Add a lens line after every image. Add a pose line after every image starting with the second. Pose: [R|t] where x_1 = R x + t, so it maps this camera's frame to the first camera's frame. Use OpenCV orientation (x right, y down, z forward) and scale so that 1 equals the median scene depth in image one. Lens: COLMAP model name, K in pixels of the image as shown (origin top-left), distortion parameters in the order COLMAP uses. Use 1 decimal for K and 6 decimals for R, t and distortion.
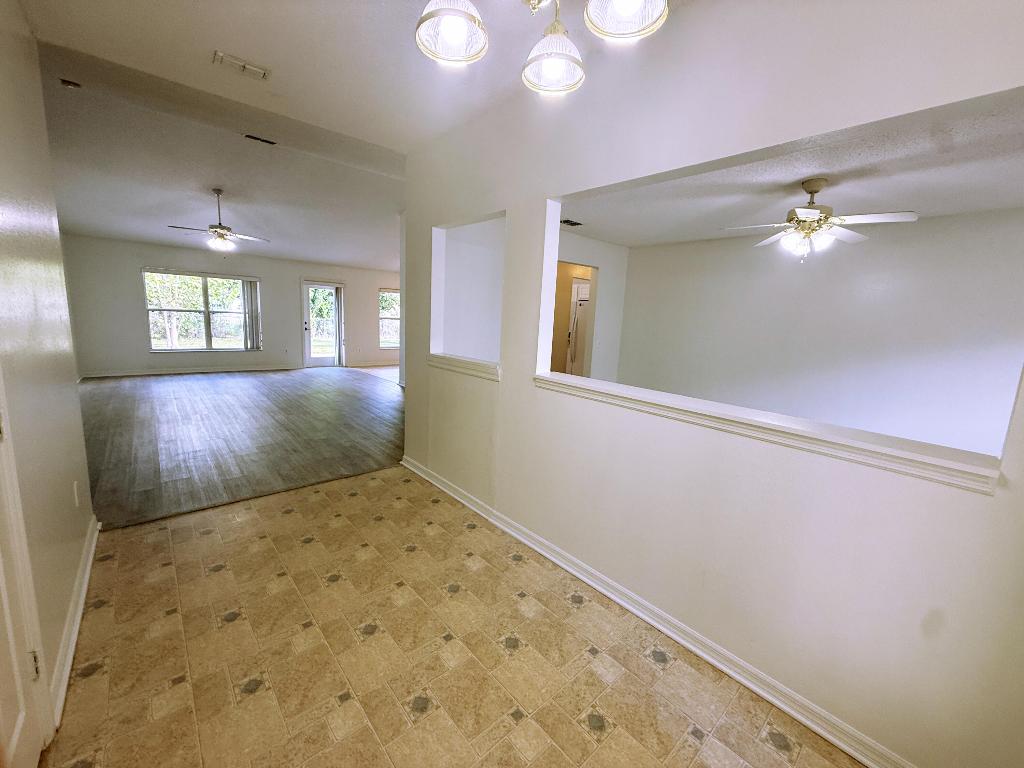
lens RADIAL K [[409.2, 0, 510.4], [0, 409.2, 380.5], [0, 0, 1]] dist [0.000447, -0.000052]
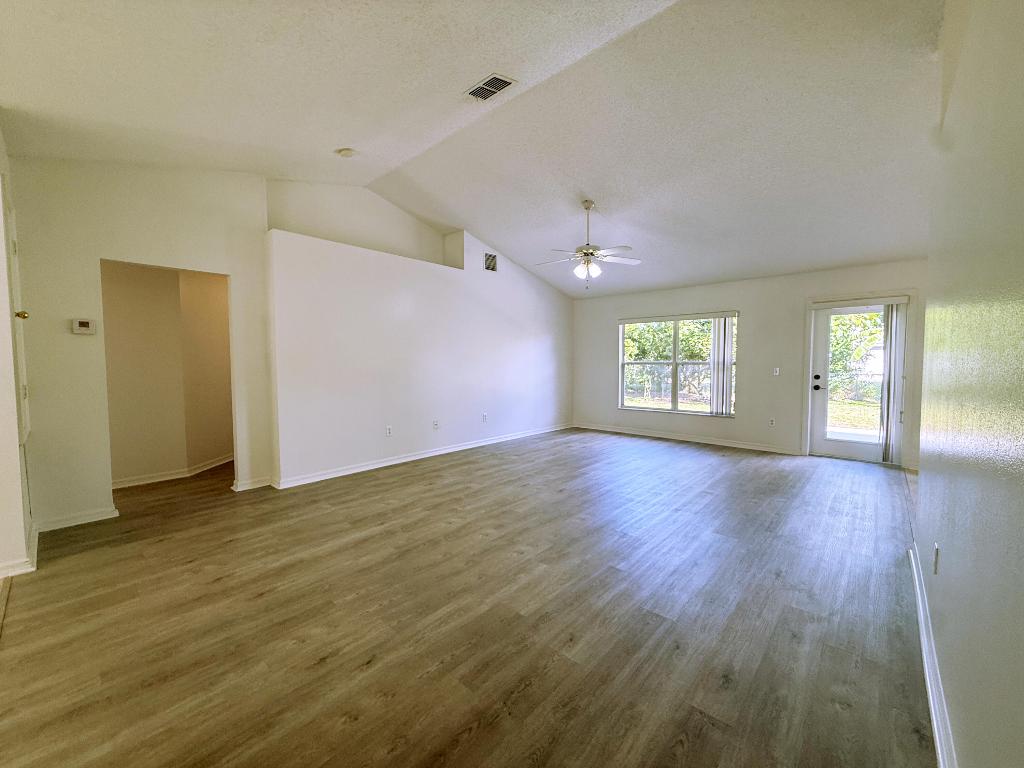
lens RADIAL K [[409.2, 0, 510.1], [0, 409.2, 385.6], [0, 0, 1]] dist [0.000447, -0.000052]
pose [[0.098846, 0.010280, -0.995050, 0.021484], [-0.145290, 0.989380, -0.004211, -0.075657], [0.984439, 0.144987, 0.099290, 0.611257]]
